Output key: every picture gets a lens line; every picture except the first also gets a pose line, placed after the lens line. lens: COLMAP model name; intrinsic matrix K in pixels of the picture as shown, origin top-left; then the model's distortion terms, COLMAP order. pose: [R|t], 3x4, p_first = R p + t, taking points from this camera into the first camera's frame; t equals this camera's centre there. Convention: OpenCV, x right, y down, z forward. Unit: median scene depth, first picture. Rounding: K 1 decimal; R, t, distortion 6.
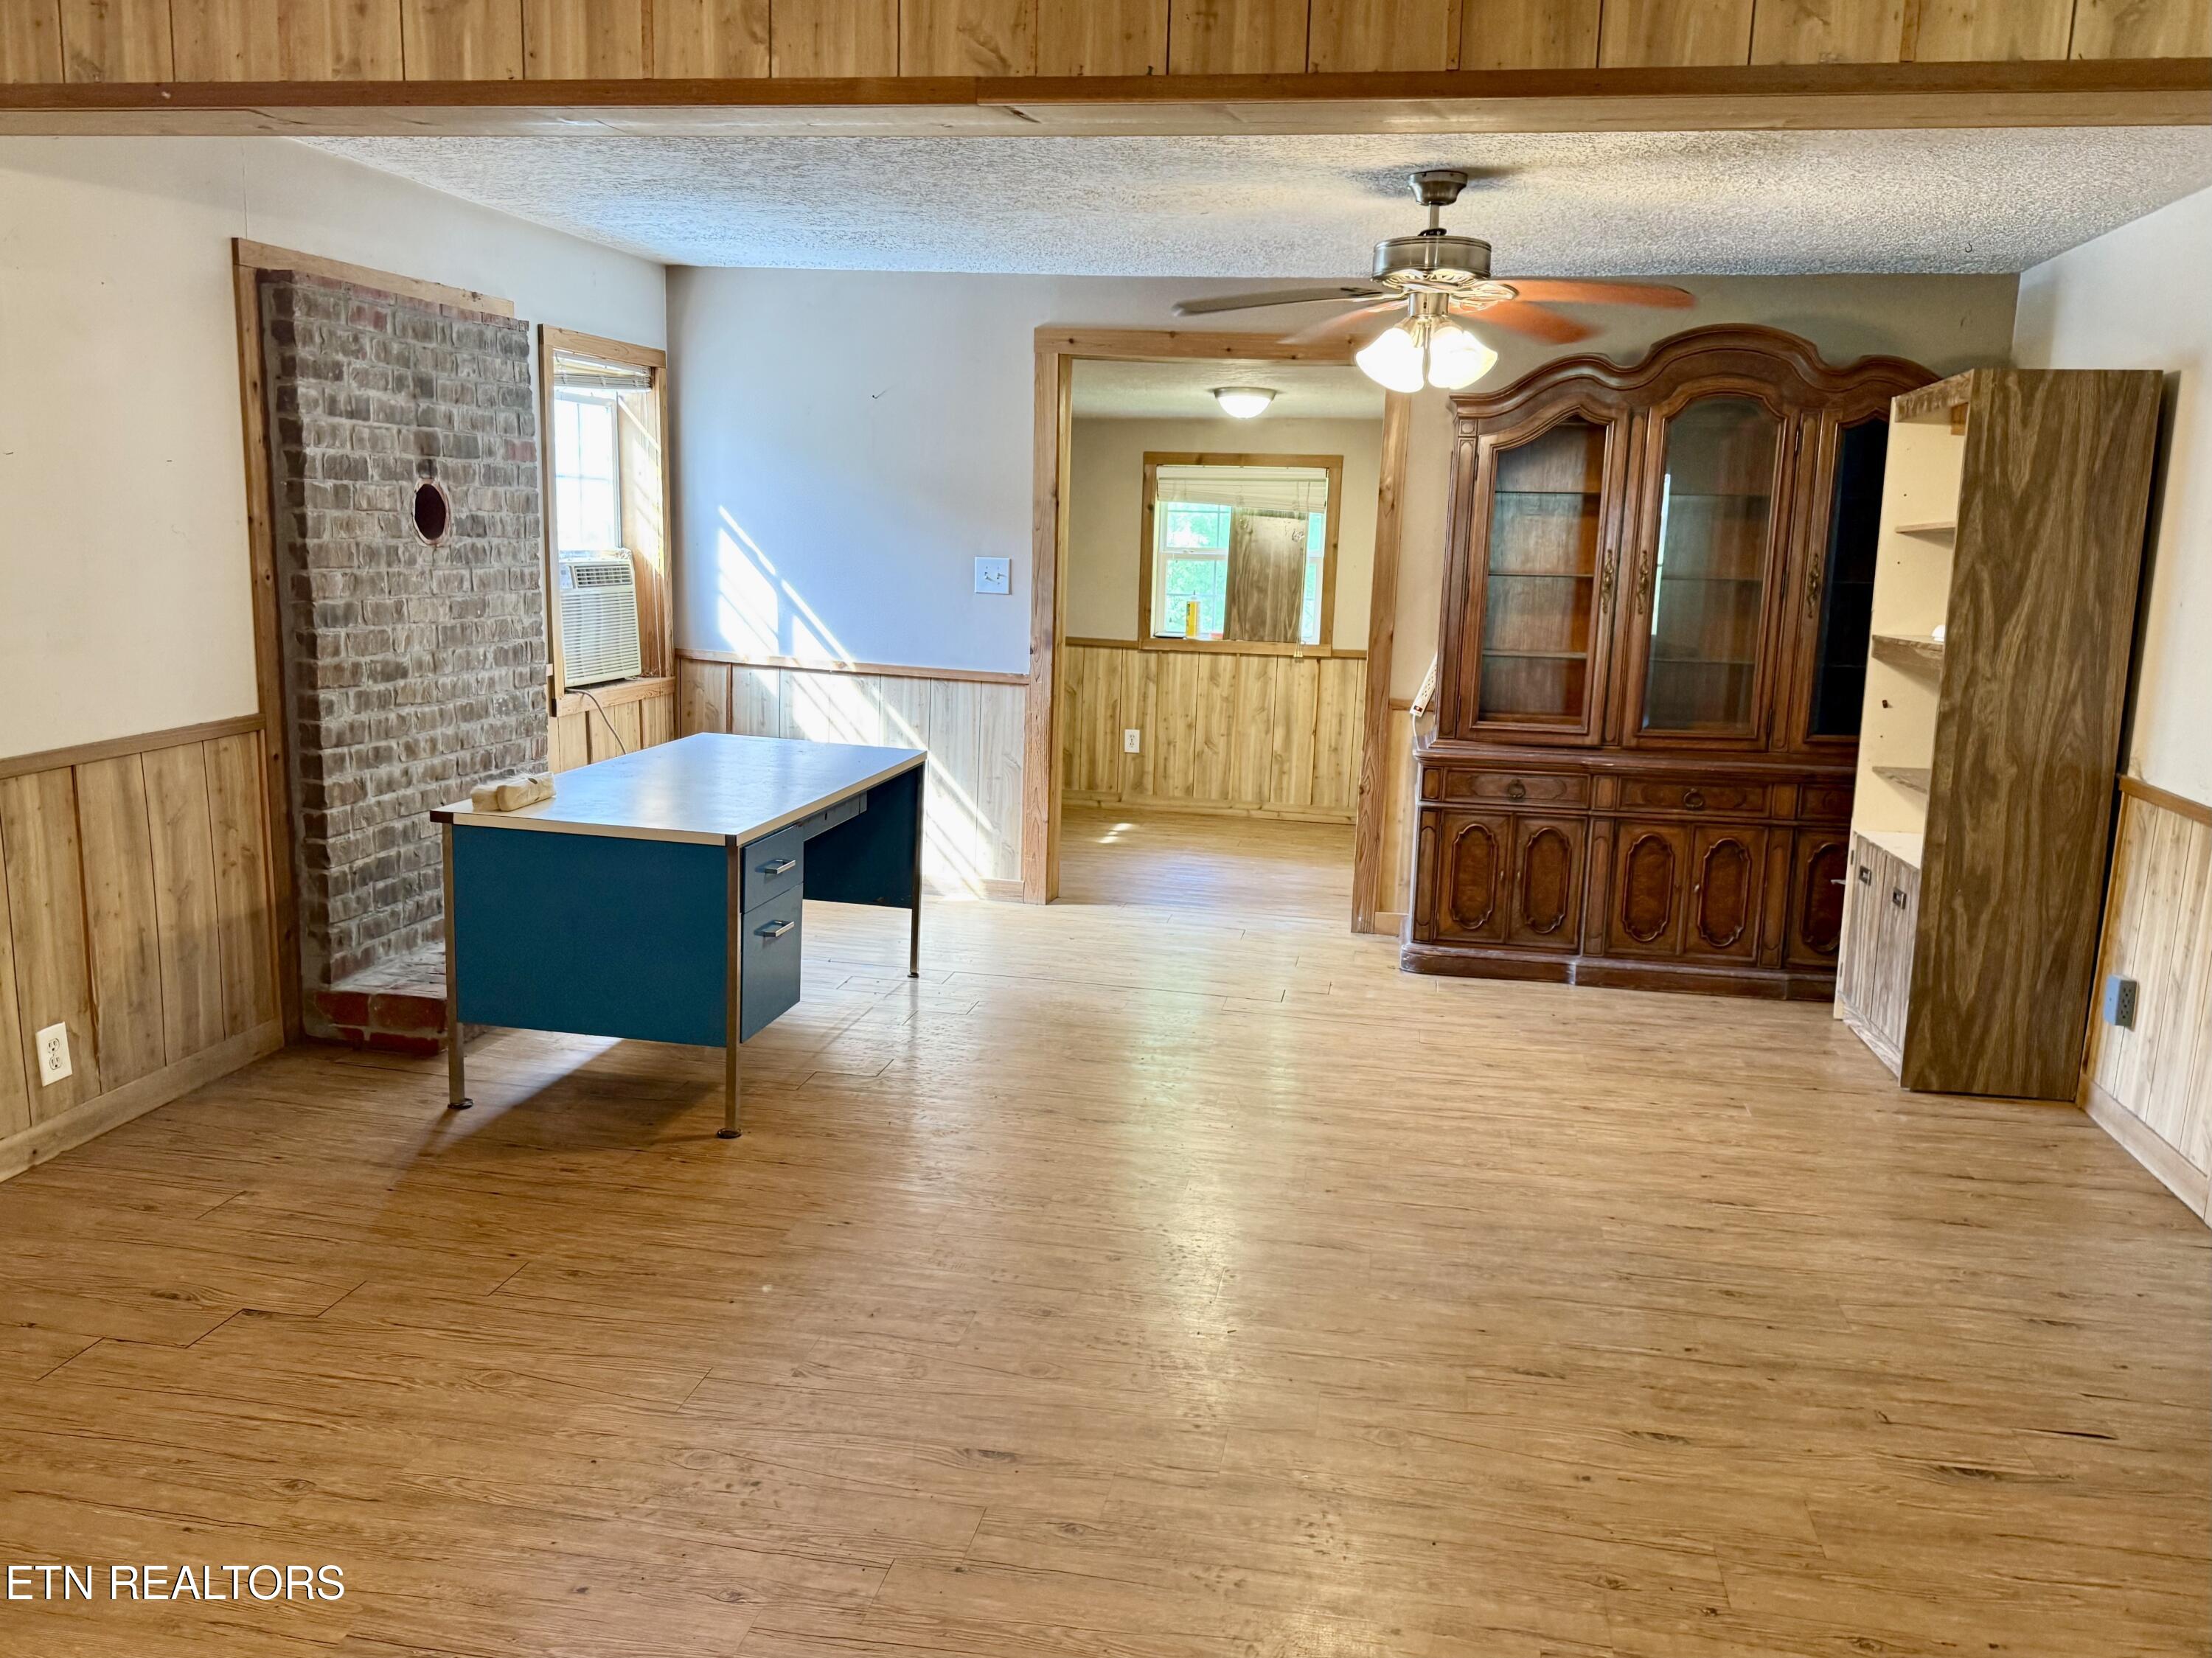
lens RADIAL K [[1711.9, 0, 1154.8], [0, 1711.9, 836.7], [0, 0, 1]] dist [0.100823, -0.205708]
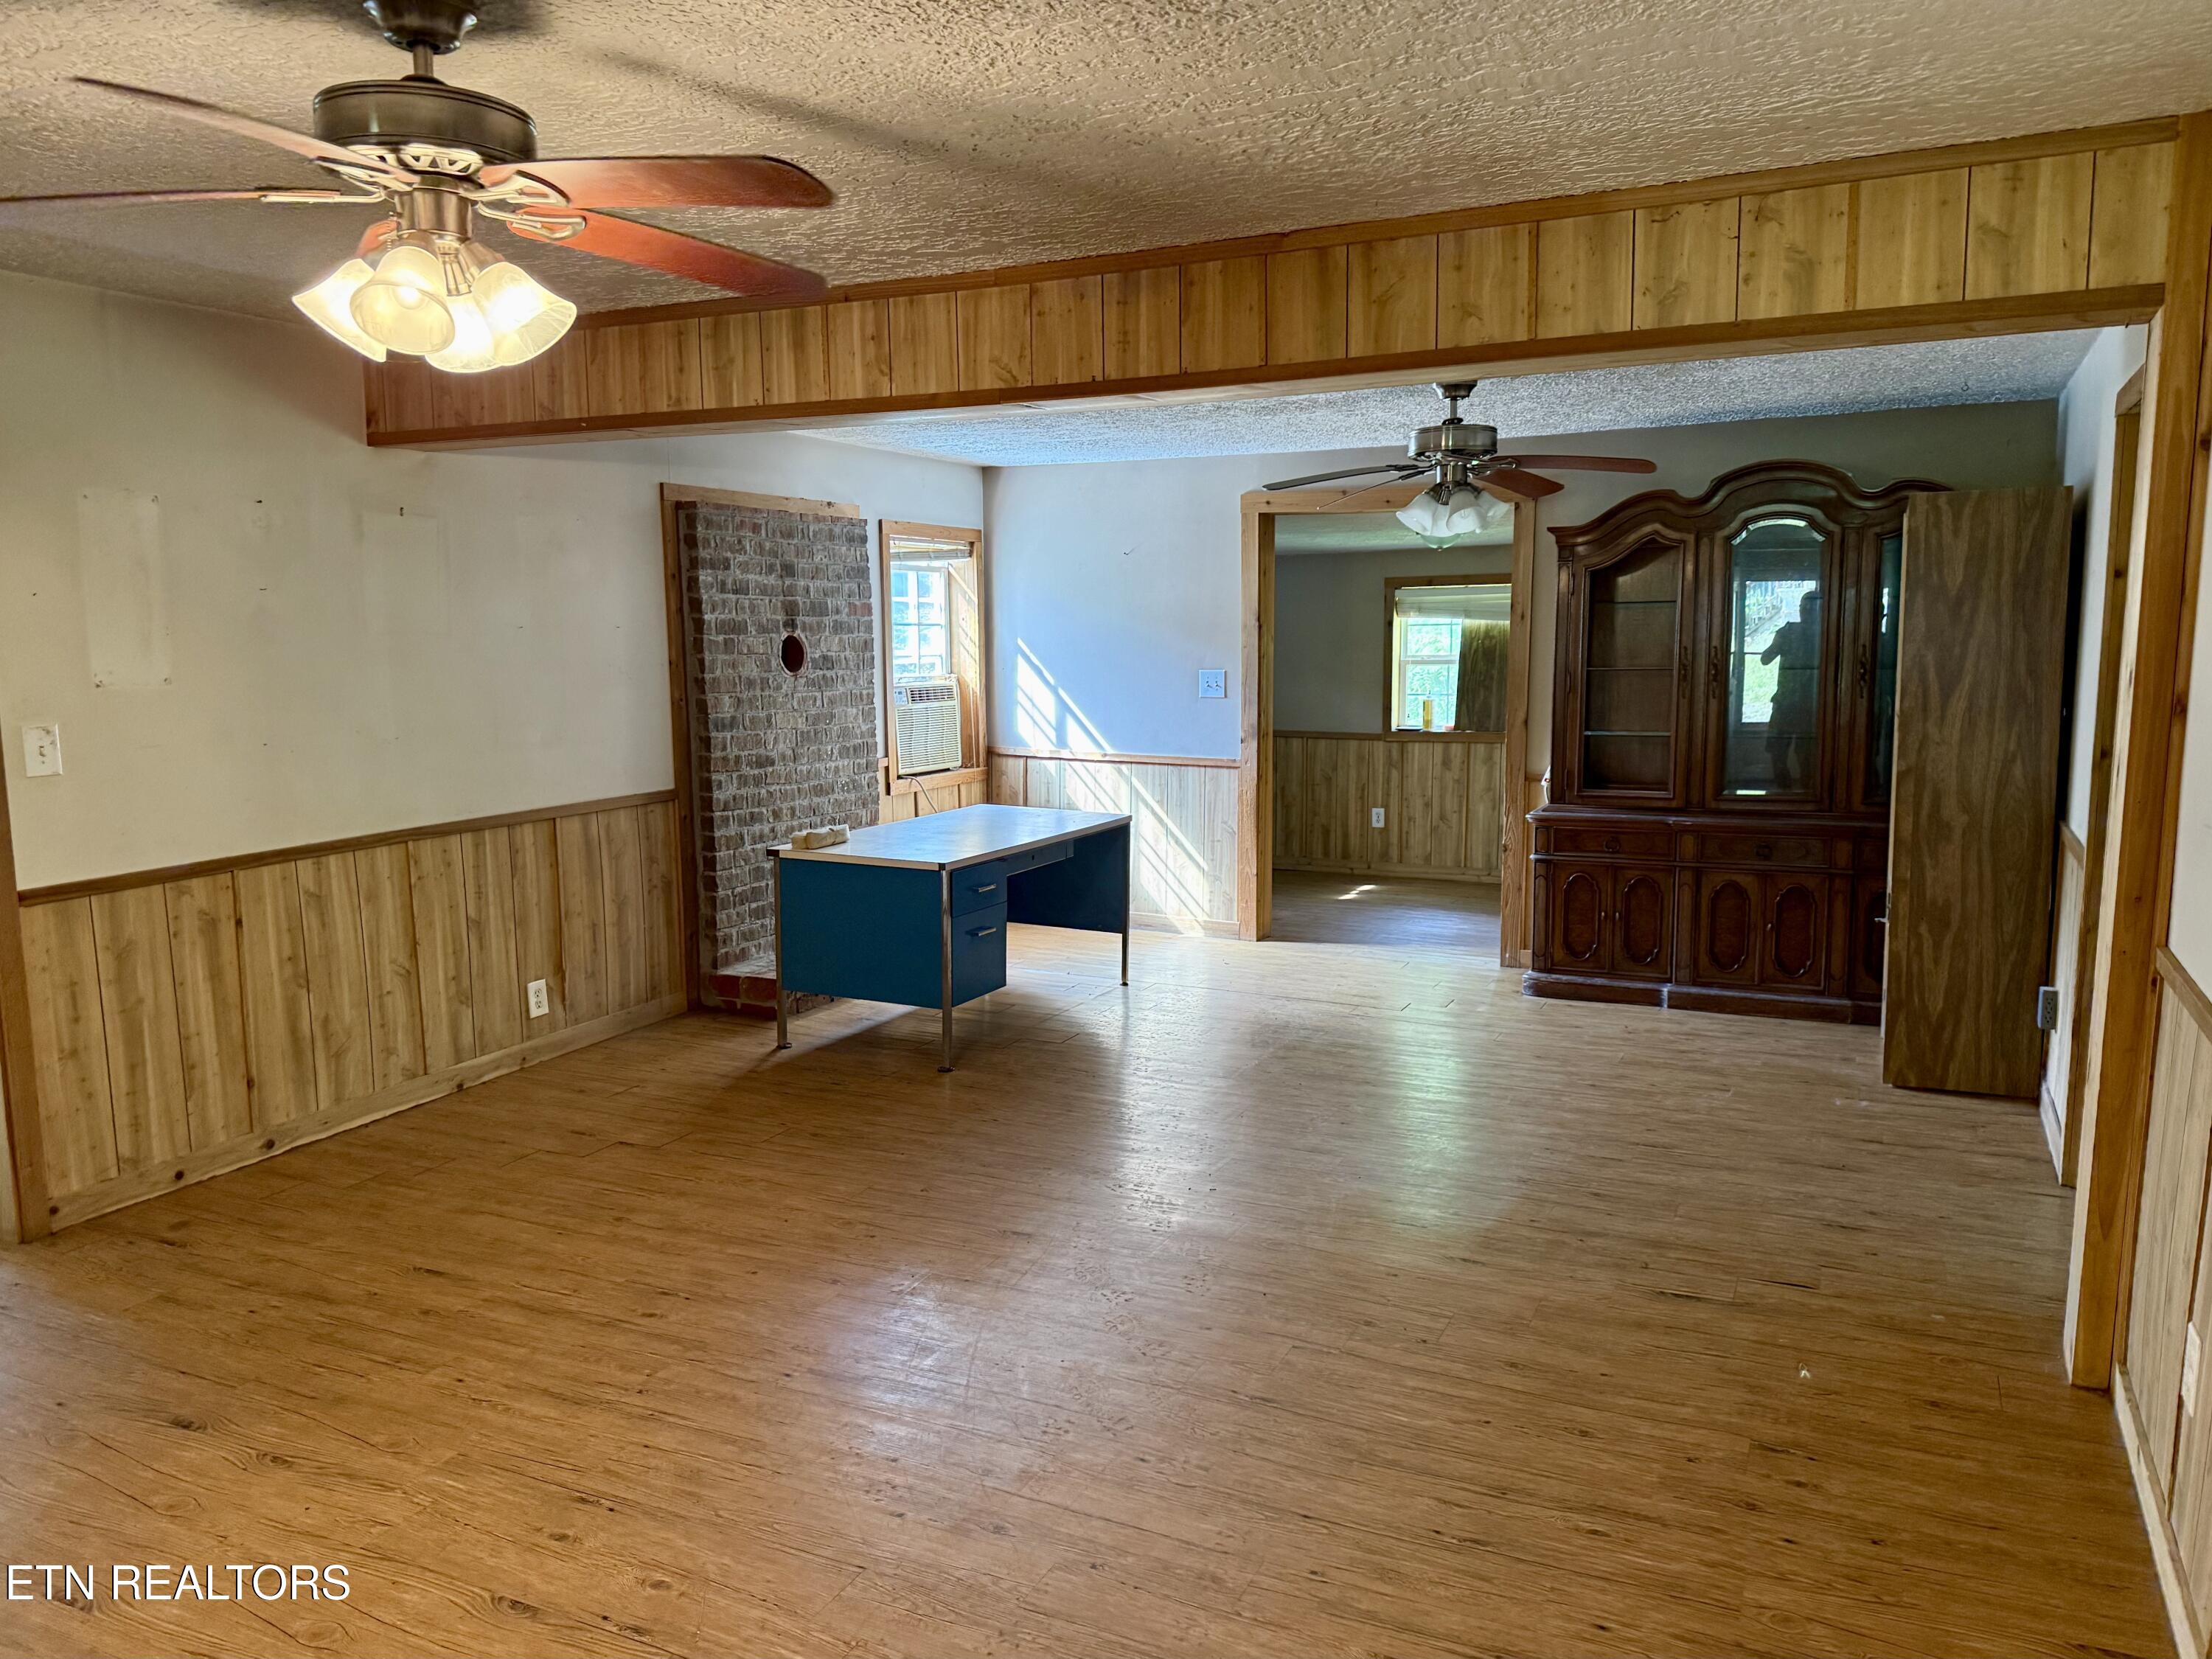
lens RADIAL K [[1577.4, 0, 1113.7], [0, 1577.4, 840.3], [0, 0, 1]] dist [0.086324, -0.142023]
pose [[0.962856, -0.003615, -0.269990, 0.221742], [-0.011054, 0.998544, -0.052792, 0.041701], [0.269788, 0.053815, 0.961415, -0.226769]]
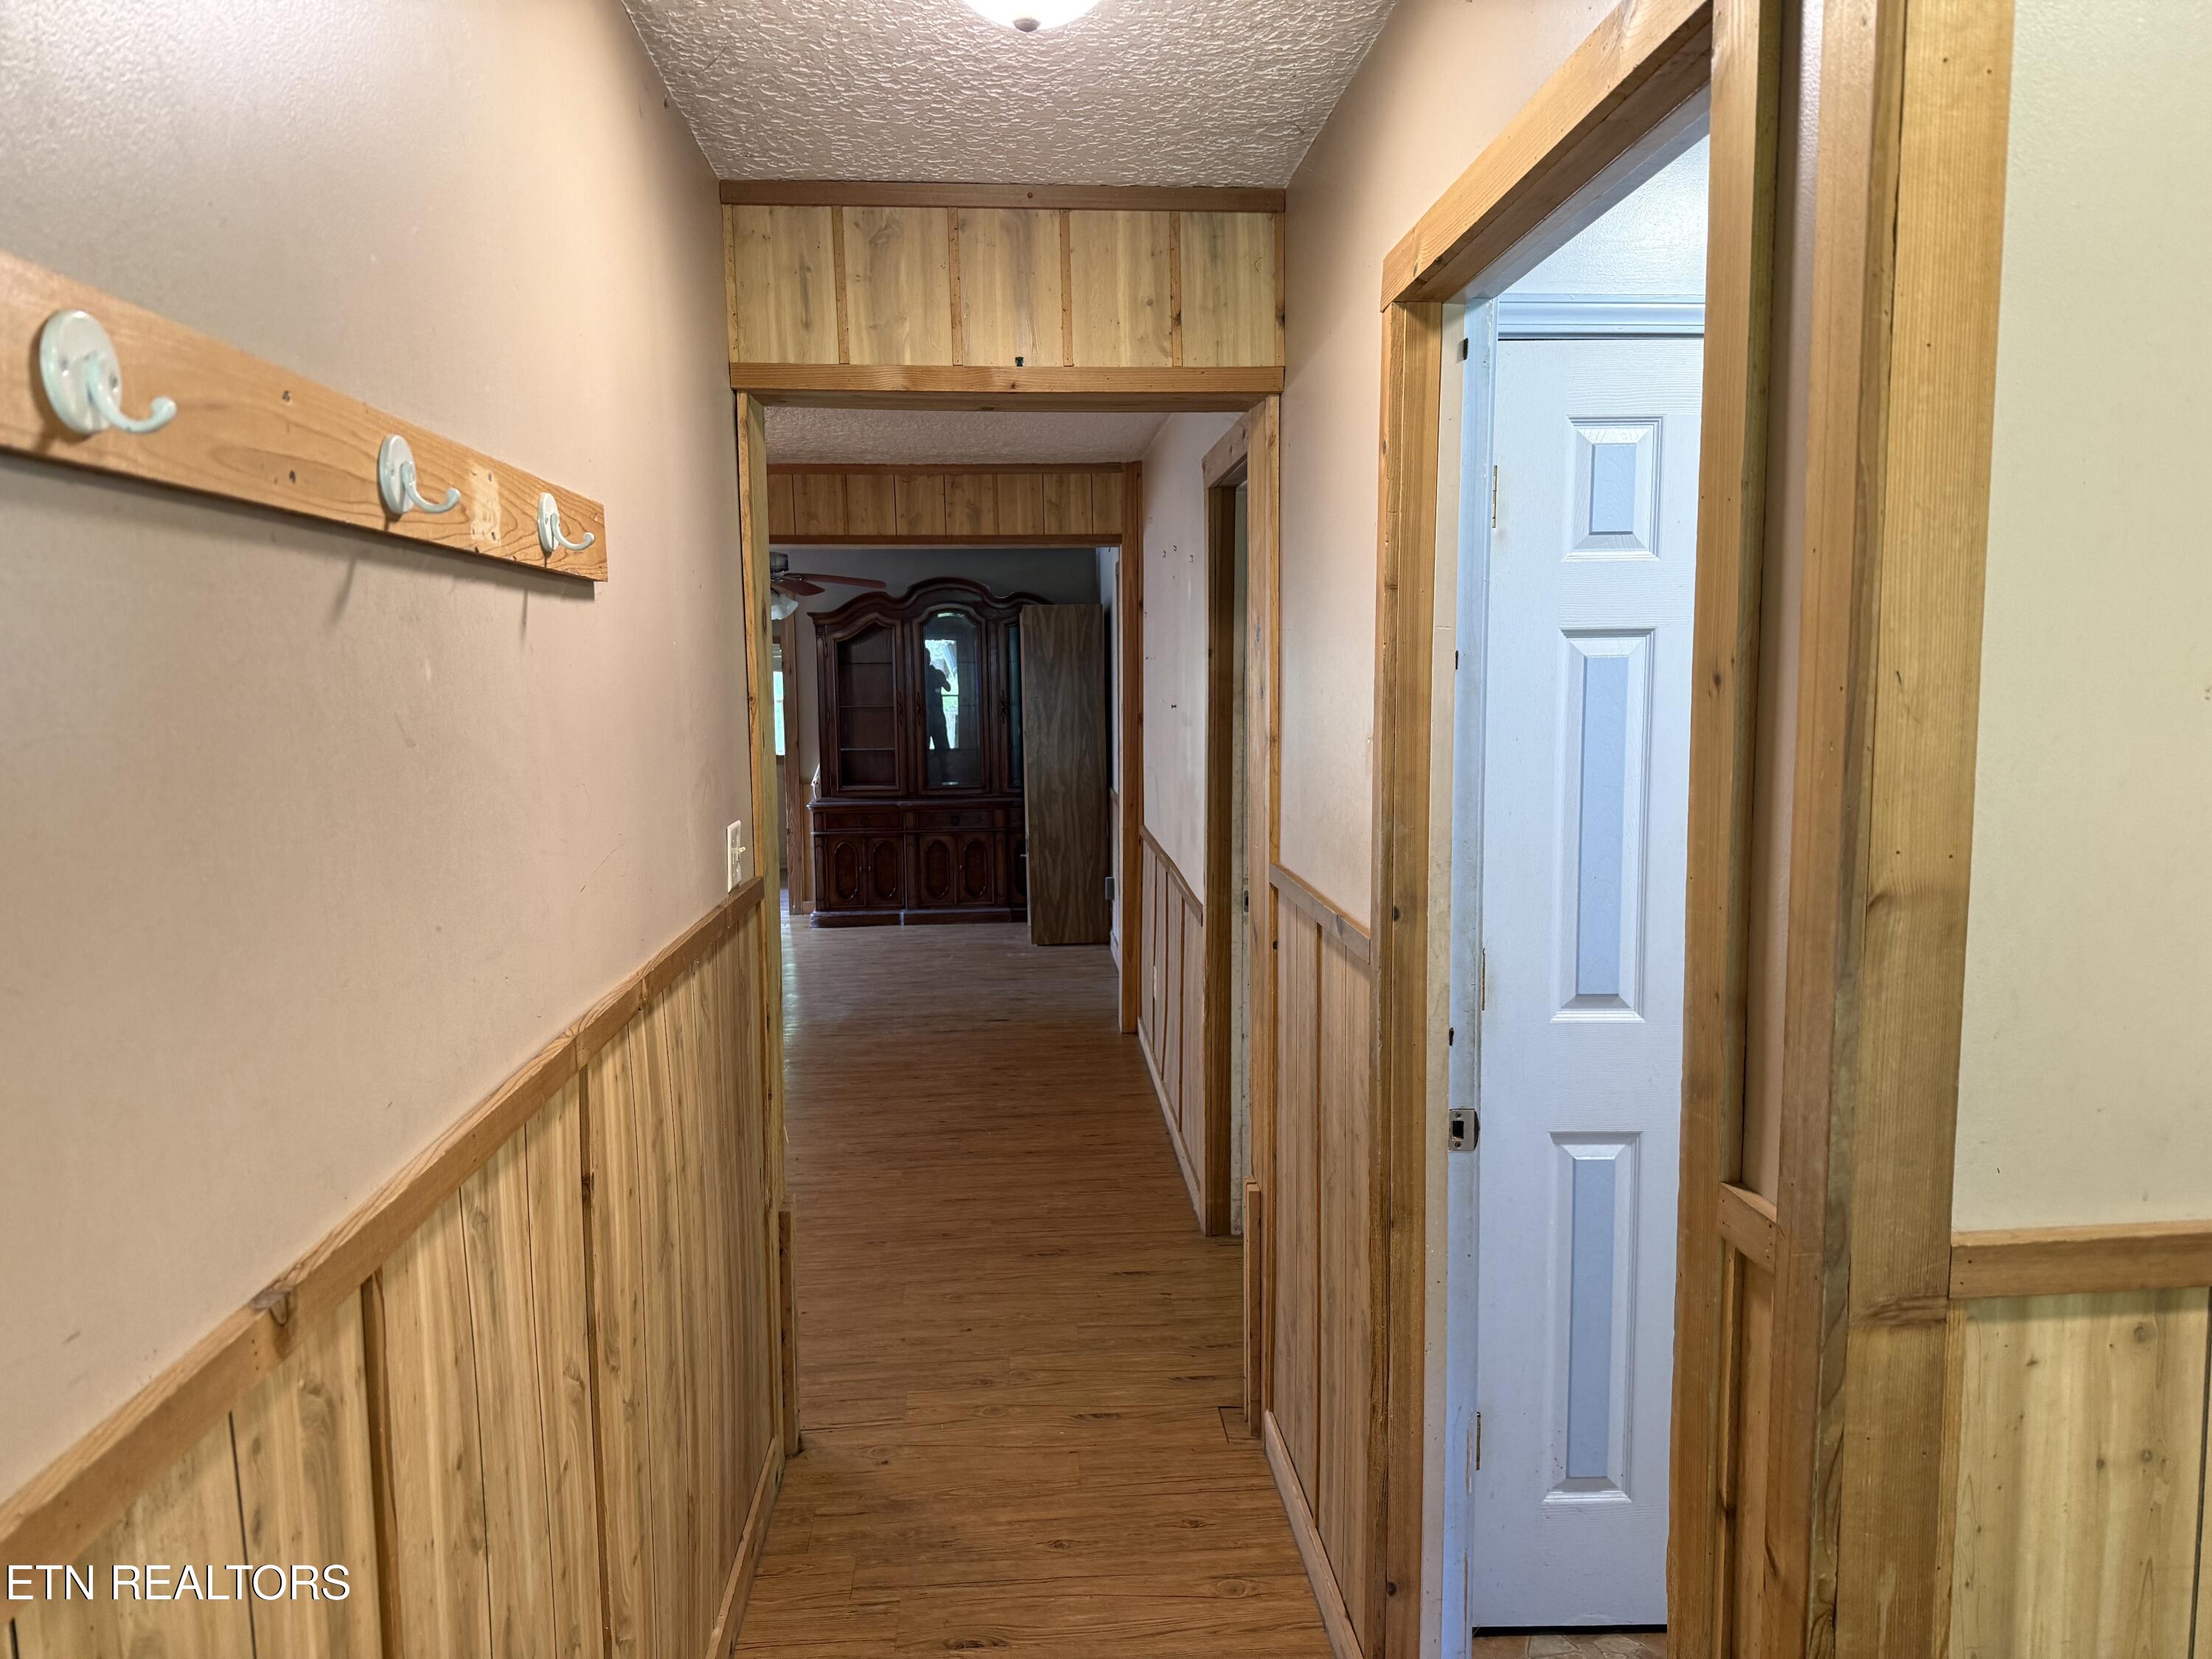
lens RADIAL K [[1449.0, 0, 1134.1], [0, 1449.0, 824.8], [0, 0, 1]] dist [0.001498, -0.099566]
pose [[0.964011, -0.064937, 0.257809, 0.113541], [0.083314, 0.994655, -0.060995, 0.121261], [-0.252470, 0.080279, 0.964269, -0.736188]]
